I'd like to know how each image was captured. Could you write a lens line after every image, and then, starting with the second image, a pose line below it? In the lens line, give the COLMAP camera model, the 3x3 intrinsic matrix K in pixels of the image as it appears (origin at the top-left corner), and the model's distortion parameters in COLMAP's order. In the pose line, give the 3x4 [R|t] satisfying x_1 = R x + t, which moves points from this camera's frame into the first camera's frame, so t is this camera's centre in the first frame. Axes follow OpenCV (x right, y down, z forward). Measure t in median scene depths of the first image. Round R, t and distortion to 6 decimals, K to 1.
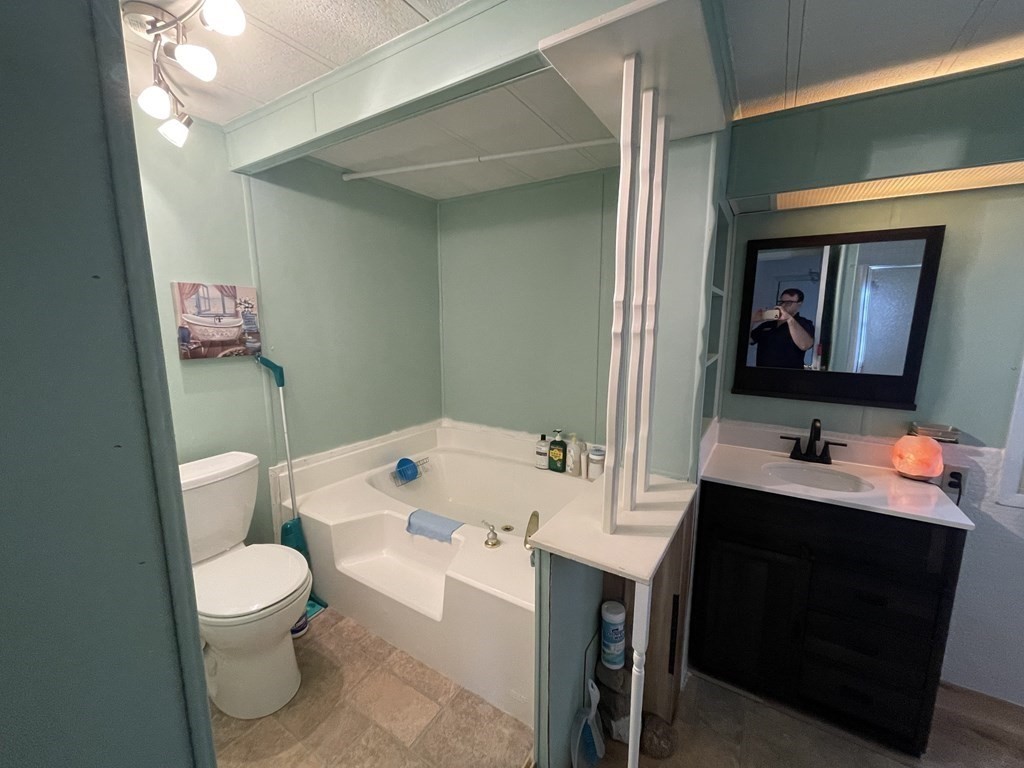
lens RADIAL K [[410.8, 0, 515.6], [0, 410.8, 380.5], [0, 0, 1]] dist [-0.002482, -0.000176]
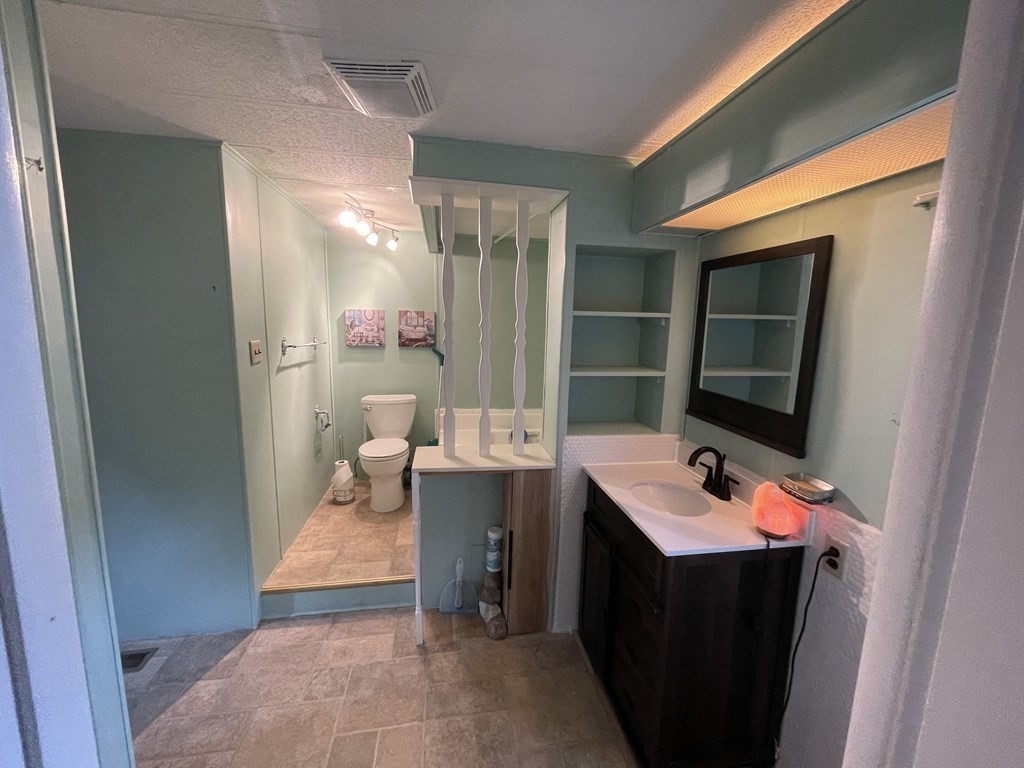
lens RADIAL K [[410.8, 0, 515.6], [0, 410.8, 380.5], [0, 0, 1]] dist [-0.002482, -0.000176]
pose [[0.671306, 0.118078, -0.731715, 1.123727], [-0.136182, 0.990071, 0.034830, -0.031610], [0.728562, 0.076265, 0.680721, 0.008313]]
